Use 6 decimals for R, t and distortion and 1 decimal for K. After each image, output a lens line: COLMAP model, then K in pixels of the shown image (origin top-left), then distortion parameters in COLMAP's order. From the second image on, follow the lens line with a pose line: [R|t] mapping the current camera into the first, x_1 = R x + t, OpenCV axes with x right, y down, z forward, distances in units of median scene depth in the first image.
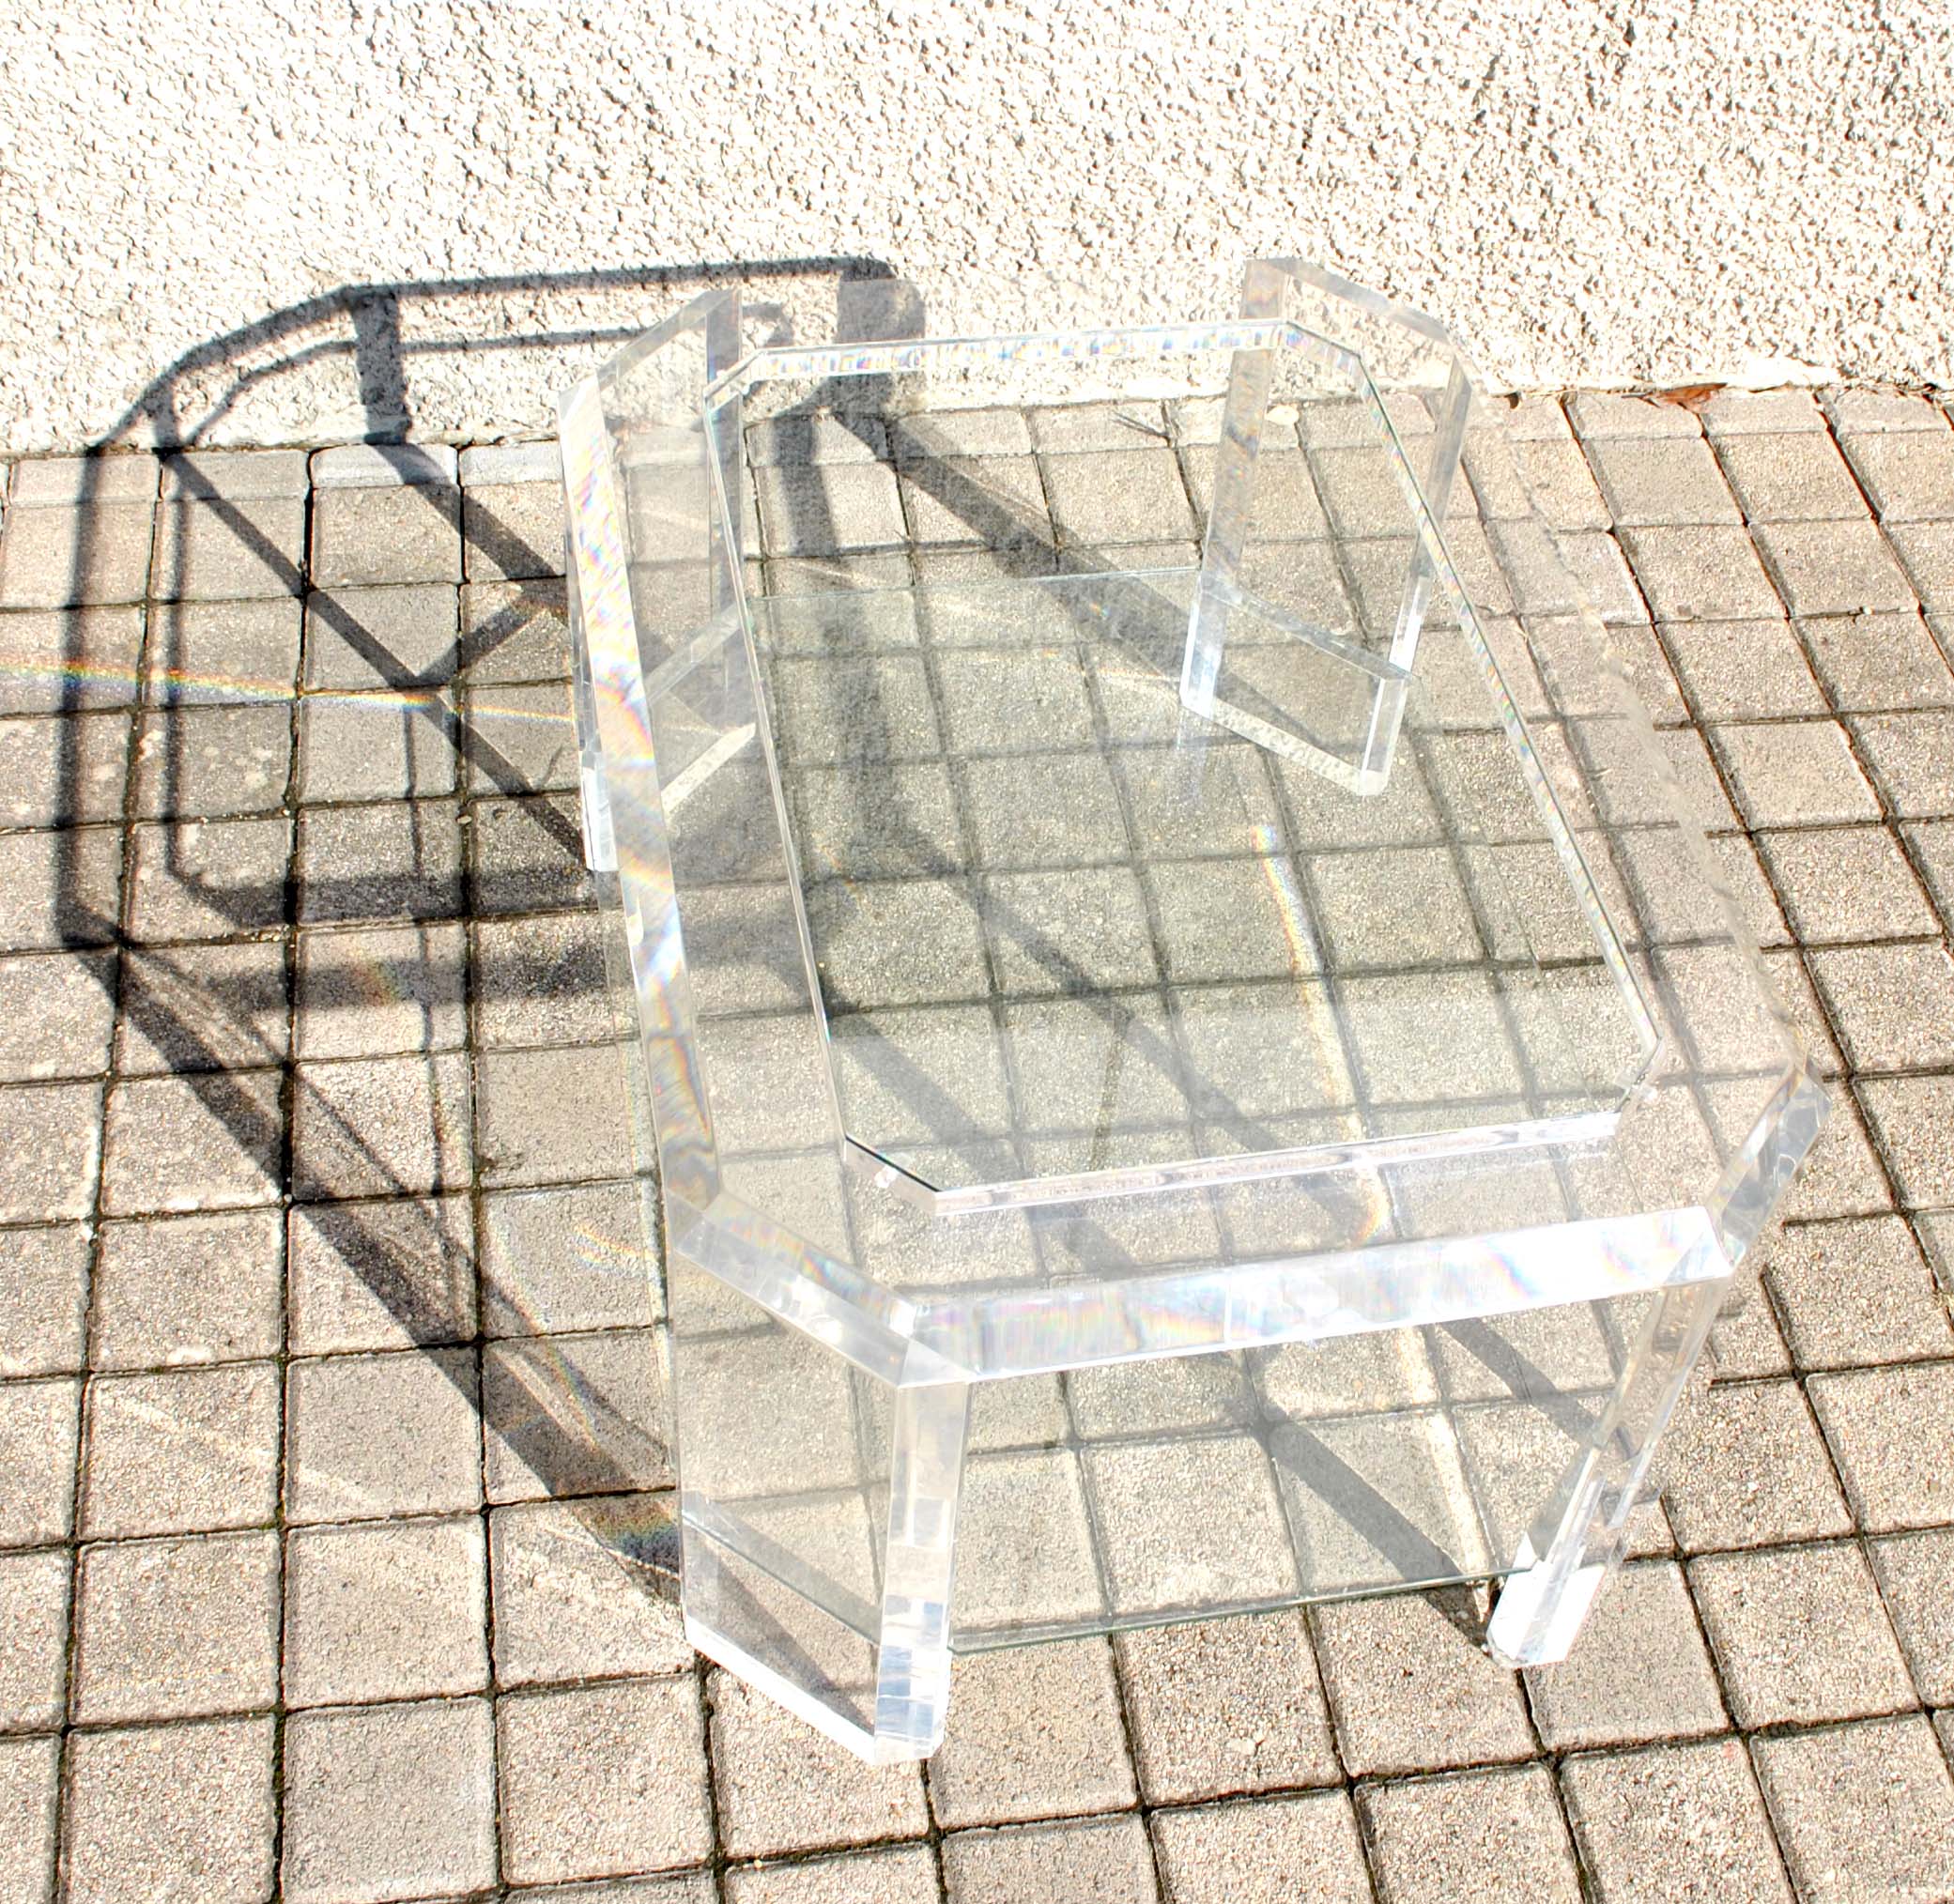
lens RADIAL K [[2888.7, 0, 1072.4], [0, 2888.7, 915.9], [0, 0, 1]] dist [-0.096092, 0.041157]
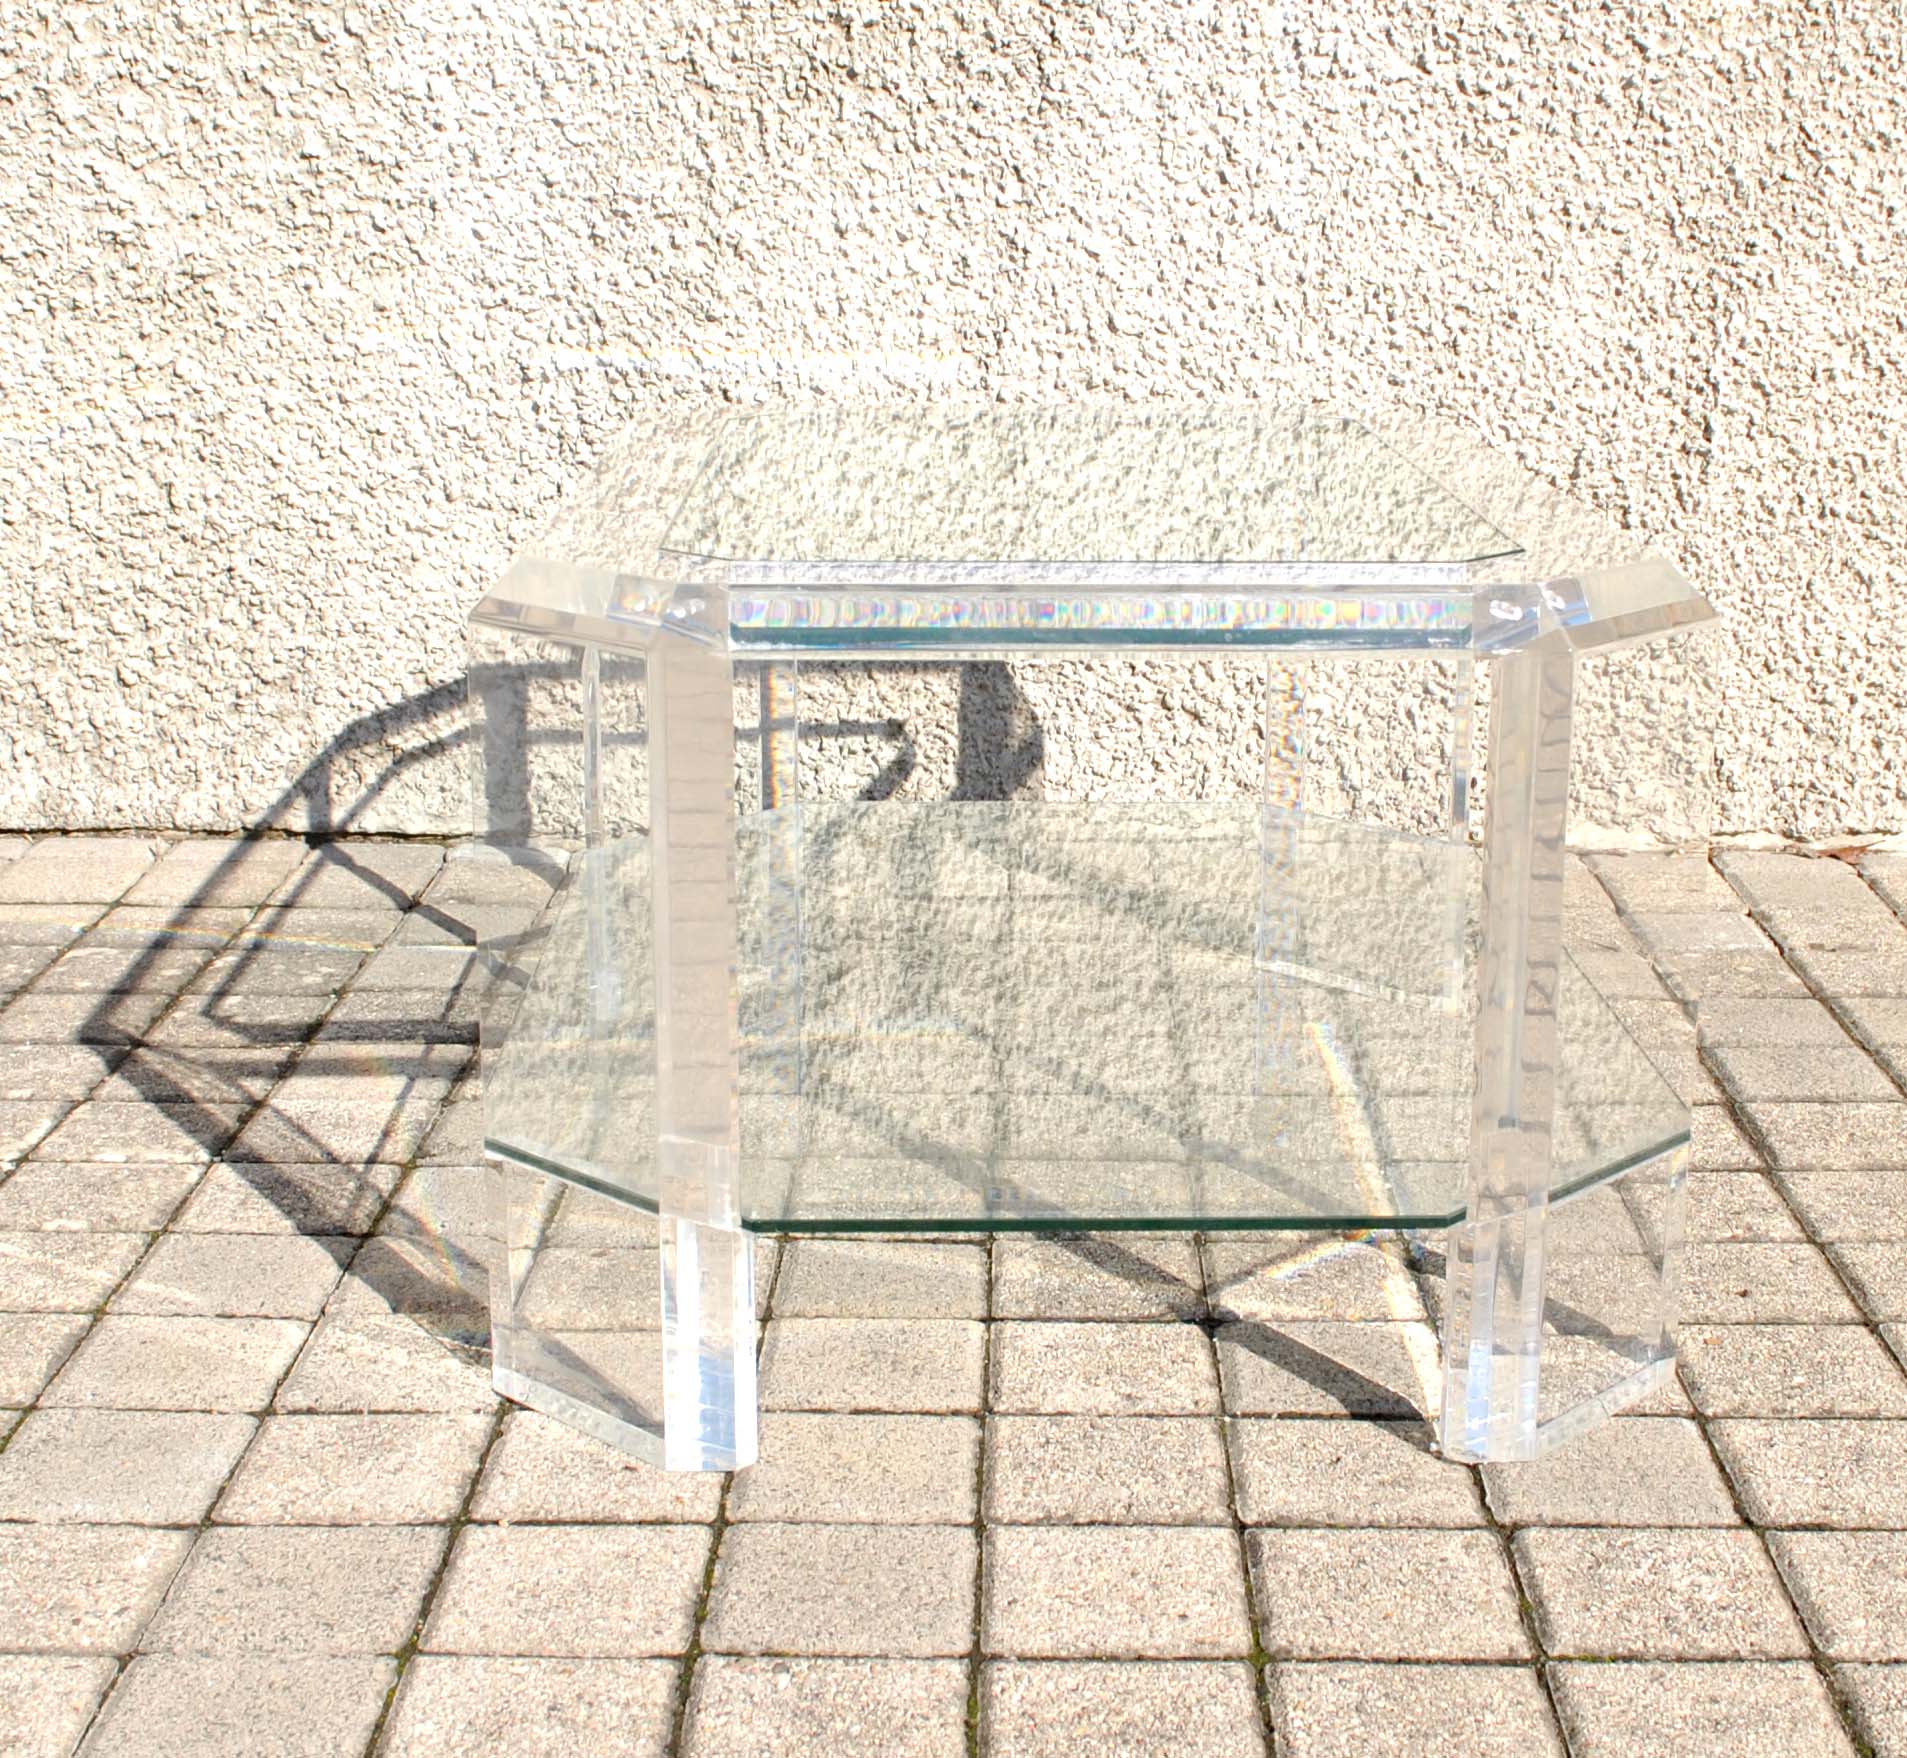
lens RADIAL K [[3074.4, 0, 1044.0], [0, 3074.4, 763.8], [0, 0, 1]] dist [-0.084903, -0.000443]
pose [[0.984543, -0.035605, -0.171484, 0.144042], [-0.070466, 0.815847, -0.573958, 0.456353], [0.160340, 0.577171, 0.800728, 0.130821]]
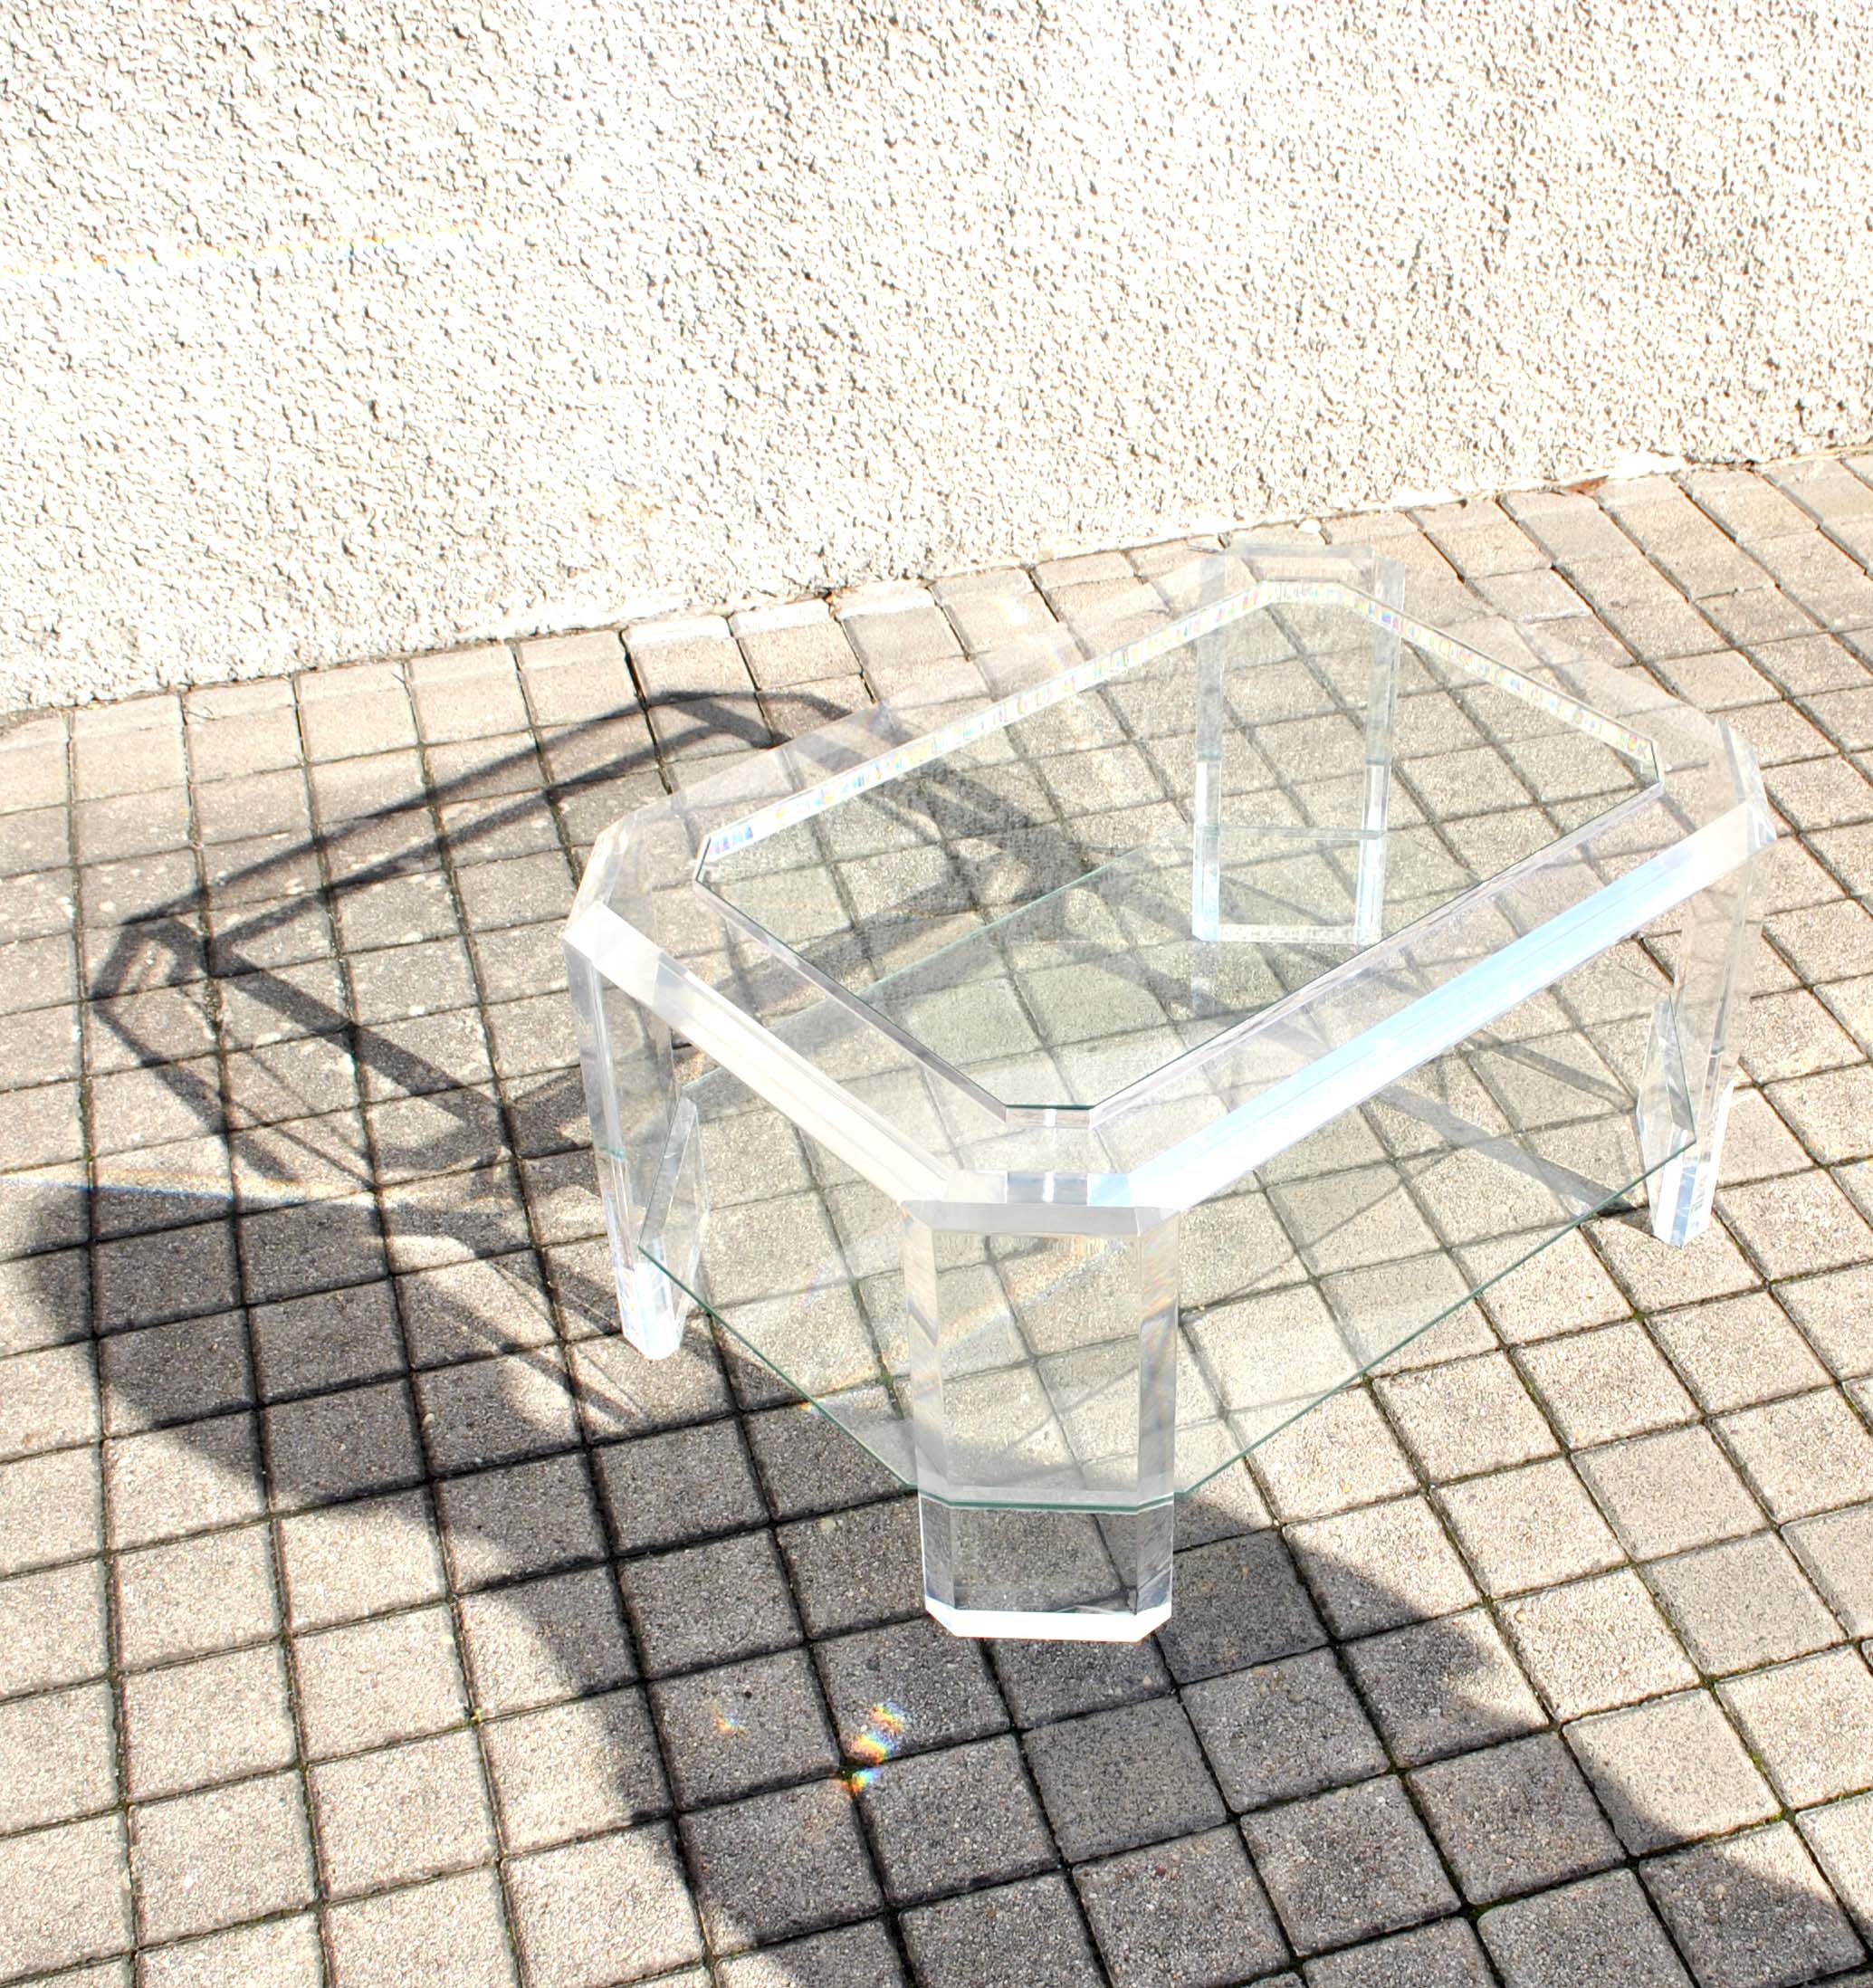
lens RADIAL K [[2792.5, 0, 1206.3], [0, 2792.5, 1093.0], [0, 0, 1]] dist [-0.091067, 0.024973]
pose [[0.982958, -0.155045, 0.098769, -0.162980], [0.167879, 0.976012, -0.138628, 0.295996], [-0.074906, 0.152846, 0.985407, -0.304383]]
